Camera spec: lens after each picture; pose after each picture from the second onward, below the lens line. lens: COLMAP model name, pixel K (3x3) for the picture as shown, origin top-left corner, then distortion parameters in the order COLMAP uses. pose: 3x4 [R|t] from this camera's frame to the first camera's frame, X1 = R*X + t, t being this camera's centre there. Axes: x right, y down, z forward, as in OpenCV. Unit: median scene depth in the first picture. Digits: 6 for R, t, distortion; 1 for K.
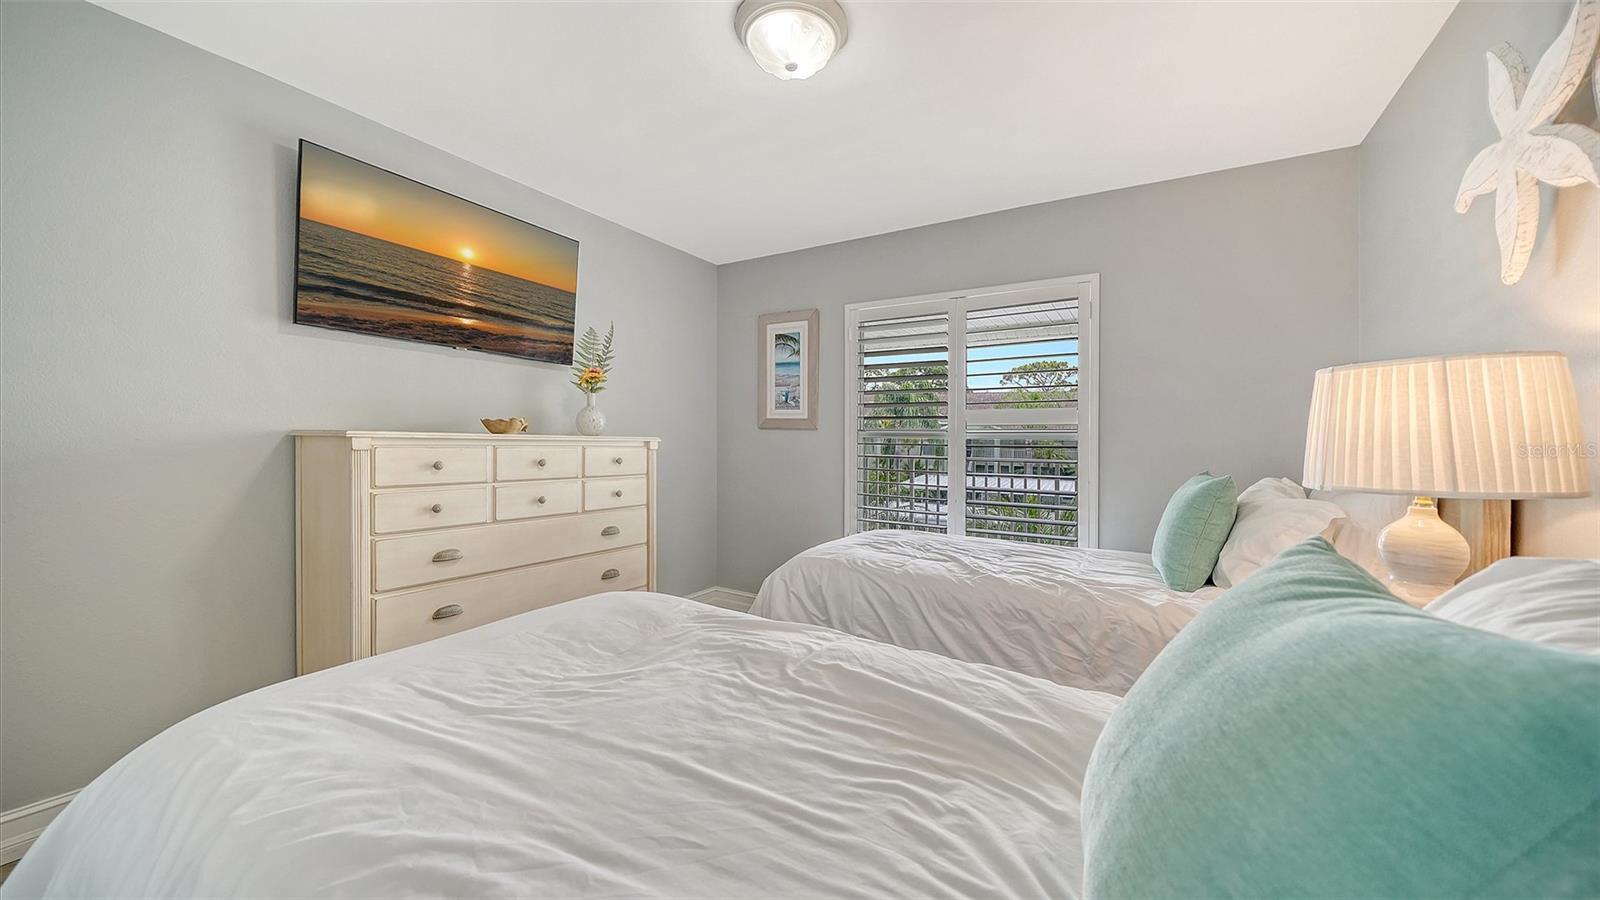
lens RADIAL K [[561.3, 0, 789.8], [0, 561.3, 455.1], [0, 0, 1]] dist [-0.001231, -0.000130]
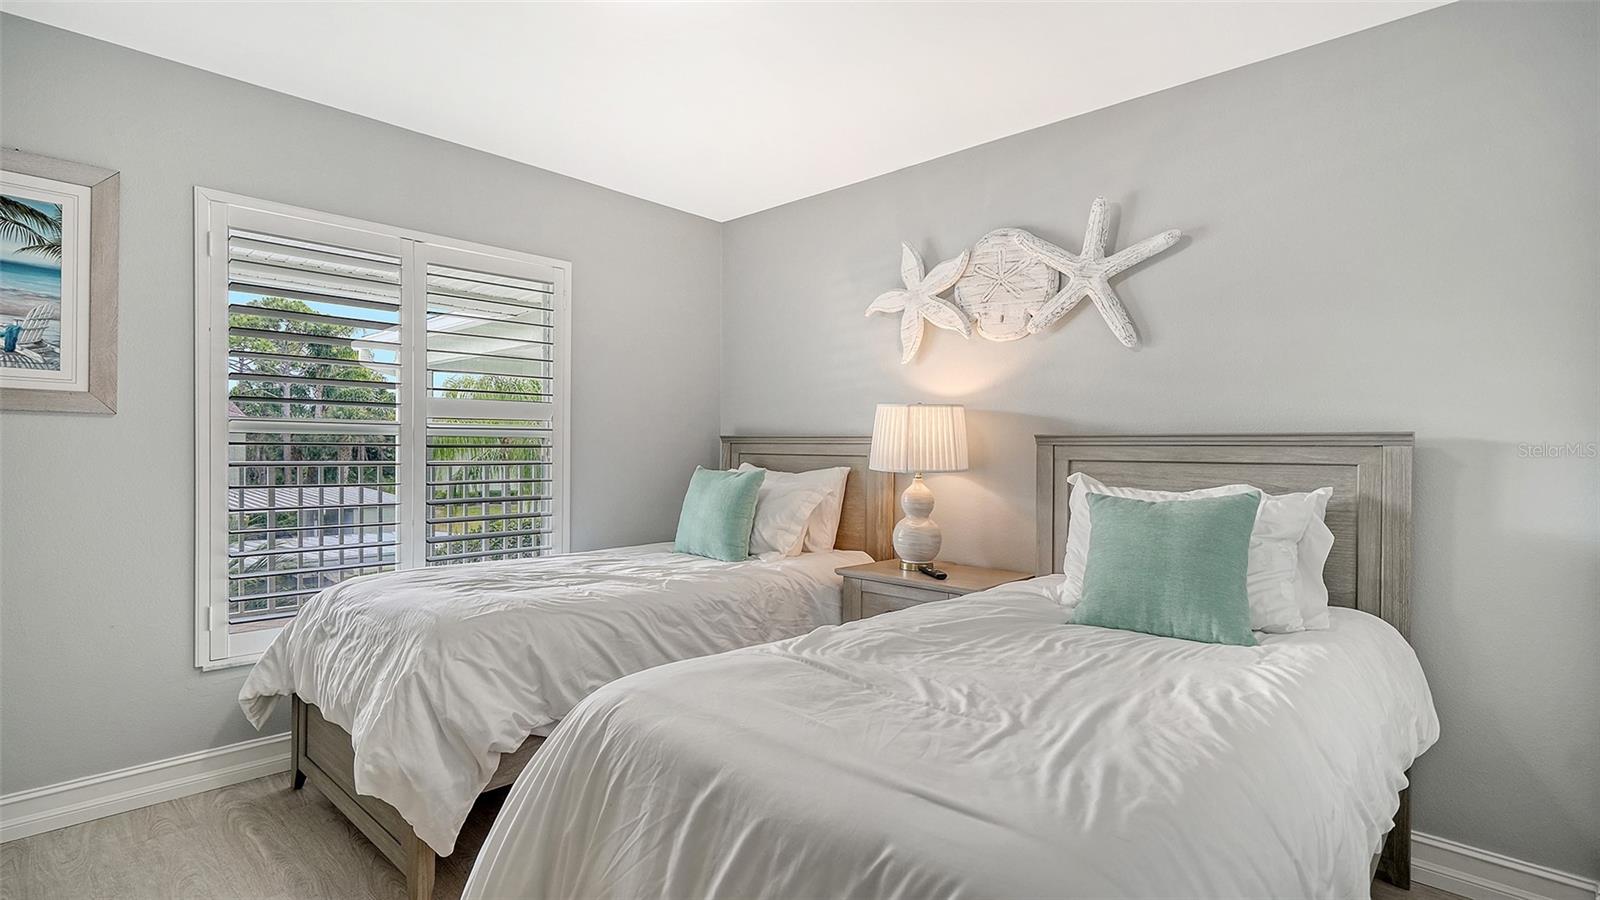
lens RADIAL K [[769.2, 0, 798.2], [0, 769.2, 460.5], [0, 0, 1]] dist [-0.000955, -0.000367]
pose [[0.209622, -0.032402, 0.977246, -1.011950], [0.014119, 0.999447, 0.030110, -0.035749], [-0.977681, 0.007486, 0.209963, 0.555463]]
